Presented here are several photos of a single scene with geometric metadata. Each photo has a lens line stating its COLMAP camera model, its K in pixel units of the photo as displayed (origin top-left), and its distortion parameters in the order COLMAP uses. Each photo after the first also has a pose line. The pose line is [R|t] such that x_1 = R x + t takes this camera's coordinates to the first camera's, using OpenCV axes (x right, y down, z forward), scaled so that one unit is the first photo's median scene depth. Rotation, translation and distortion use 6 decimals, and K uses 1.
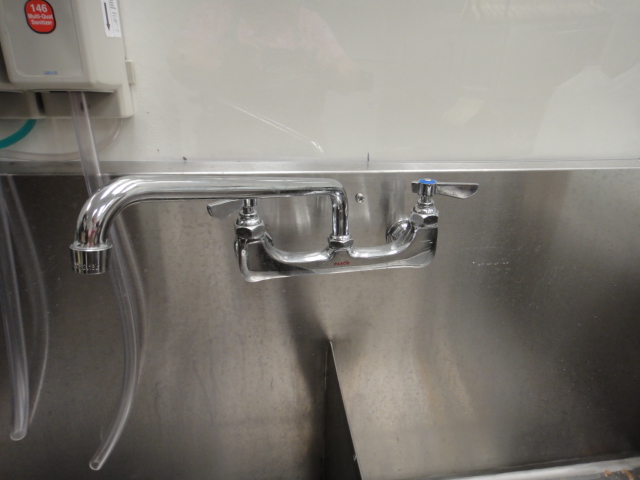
lens RADIAL K [[460.8, 0, 320.0], [0, 460.8, 240.0], [0, 0, 1]] dist [0.005270, 0.005592]
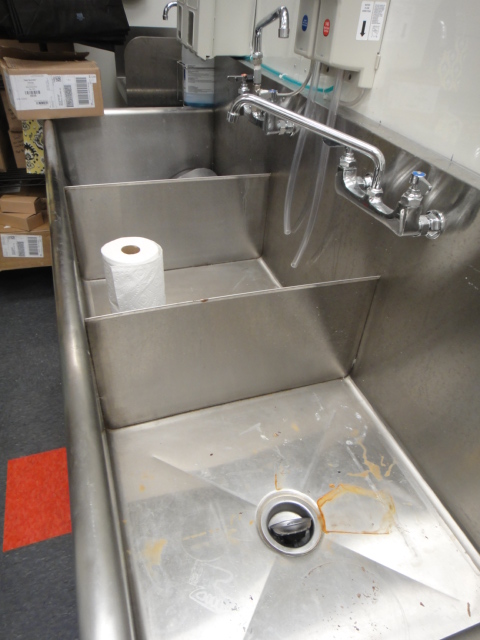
lens RADIAL K [[460.8, 0, 240.0], [0, 460.8, 320.0], [0, 0, 1]] dist [0.005270, 0.005592]
pose [[0.196737, 0.585419, -0.786498, 1.446244], [-0.425727, 0.773615, 0.469336, -0.209016], [0.883205, 0.242498, 0.401427, 0.075612]]
